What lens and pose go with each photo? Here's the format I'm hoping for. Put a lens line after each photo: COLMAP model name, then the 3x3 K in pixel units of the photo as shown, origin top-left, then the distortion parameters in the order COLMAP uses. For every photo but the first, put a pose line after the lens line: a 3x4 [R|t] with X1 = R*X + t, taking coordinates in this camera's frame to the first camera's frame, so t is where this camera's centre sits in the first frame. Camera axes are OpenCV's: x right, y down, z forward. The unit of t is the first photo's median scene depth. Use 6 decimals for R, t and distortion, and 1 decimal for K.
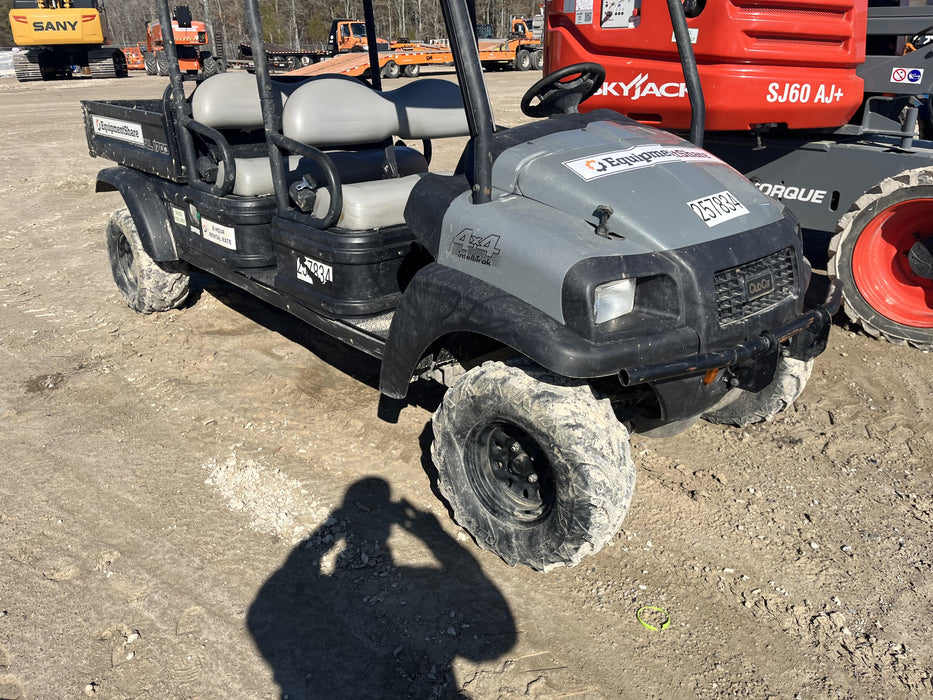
lens RADIAL K [[715.7, 0, 466.5], [0, 715.7, 350.0], [0, 0, 1]] dist [0.050459, -0.008757]
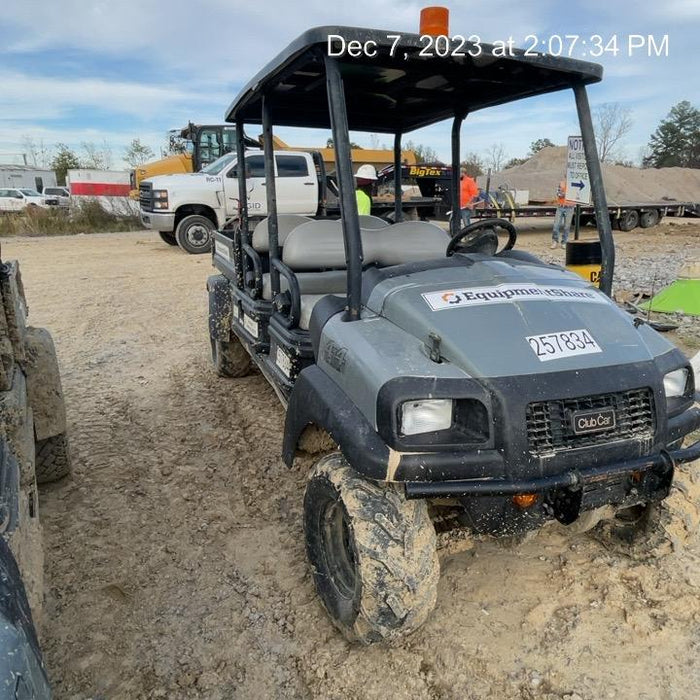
lens RADIAL K [[563.9, 0, 350.0], [0, 563.9, 350.0], [0, 0, 1]] dist [0.002437, 0.001485]
pose [[0.925681, 0.101518, -0.364430, 0.369895], [-0.144927, 0.984992, -0.093739, -0.064400], [0.349444, 0.139588, 0.926501, 0.107218]]
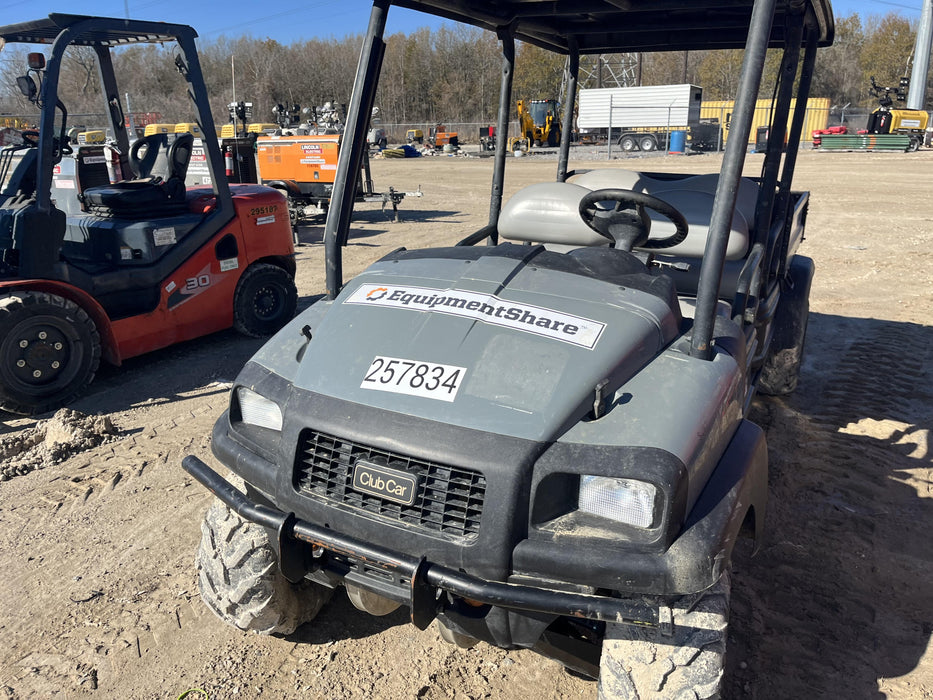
lens RADIAL K [[715.7, 0, 466.5], [0, 715.7, 350.0], [0, 0, 1]] dist [0.050459, -0.008757]
pose [[0.310511, 0.285326, -0.906737, 1.110792], [-0.354645, 0.919787, 0.167985, -0.390311], [0.881935, 0.269408, 0.386794, 0.751777]]
